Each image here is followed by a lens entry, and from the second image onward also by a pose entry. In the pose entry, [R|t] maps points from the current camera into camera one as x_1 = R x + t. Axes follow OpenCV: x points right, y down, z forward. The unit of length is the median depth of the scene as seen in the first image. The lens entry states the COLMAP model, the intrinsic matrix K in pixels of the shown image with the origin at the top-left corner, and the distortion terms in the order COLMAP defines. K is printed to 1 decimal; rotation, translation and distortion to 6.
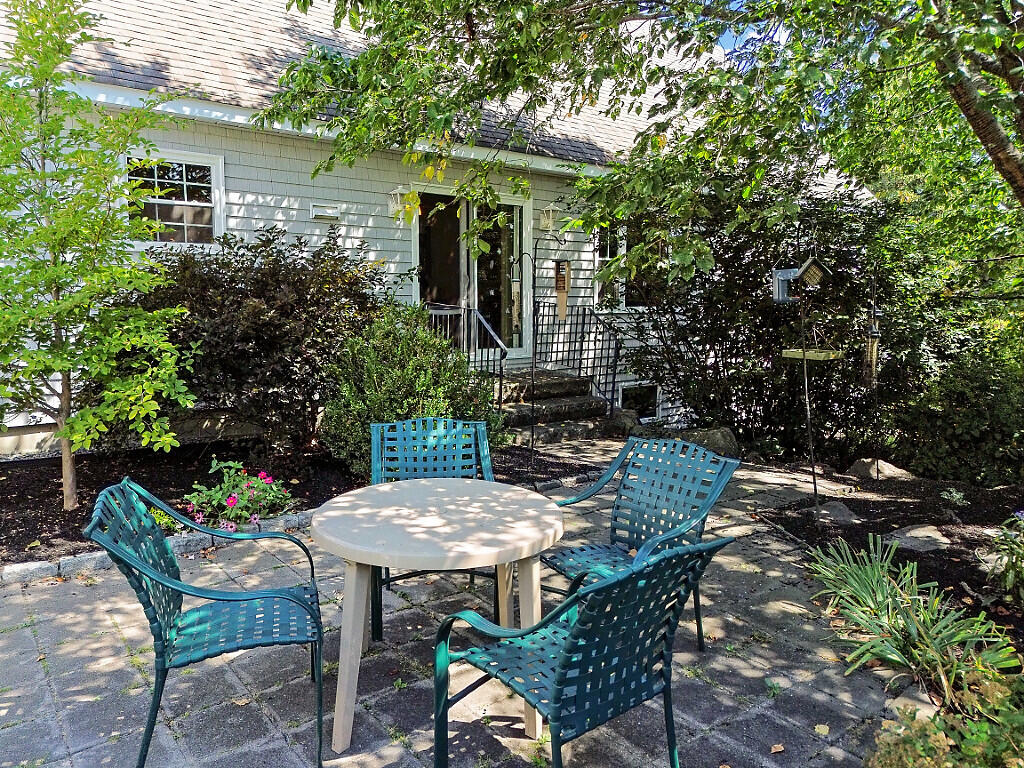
lens RADIAL K [[704.2, 0, 512.0], [0, 704.2, 384.0], [0, 0, 1]] dist [0.000171, -0.001931]
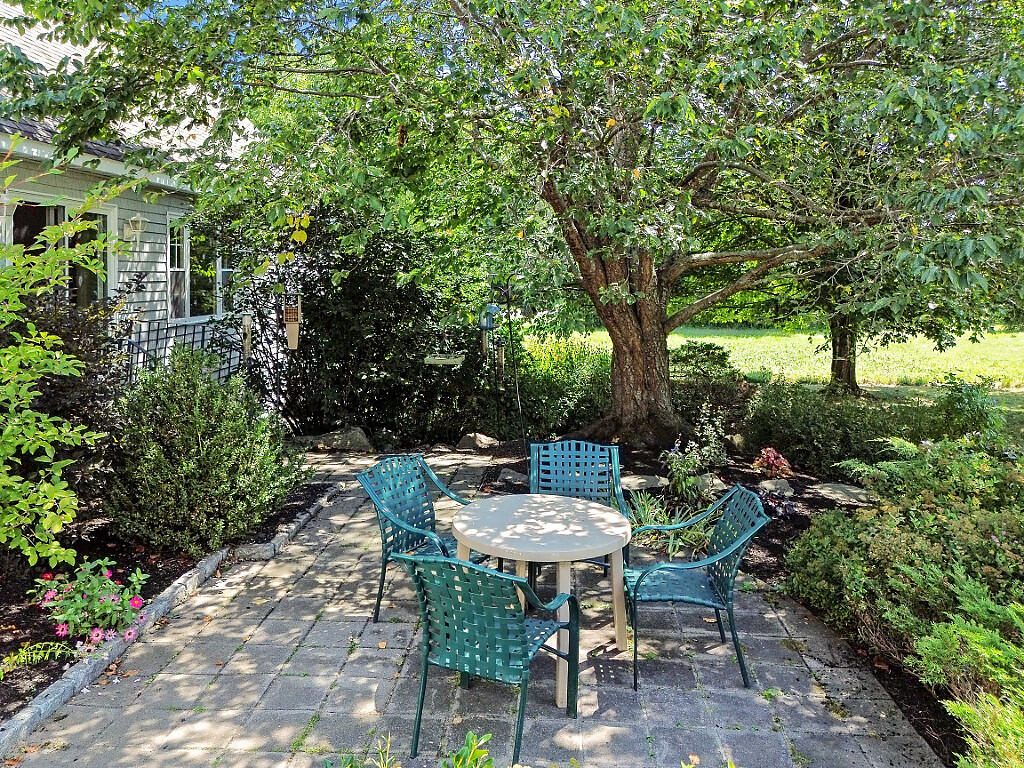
lens RADIAL K [[704.2, 0, 512.0], [0, 704.2, 384.0], [0, 0, 1]] dist [0.000171, -0.001931]
pose [[0.683297, -0.110312, 0.721760, -0.726896], [0.096889, 0.993478, 0.060114, -0.109926], [-0.723684, 0.028855, 0.689528, 0.076609]]
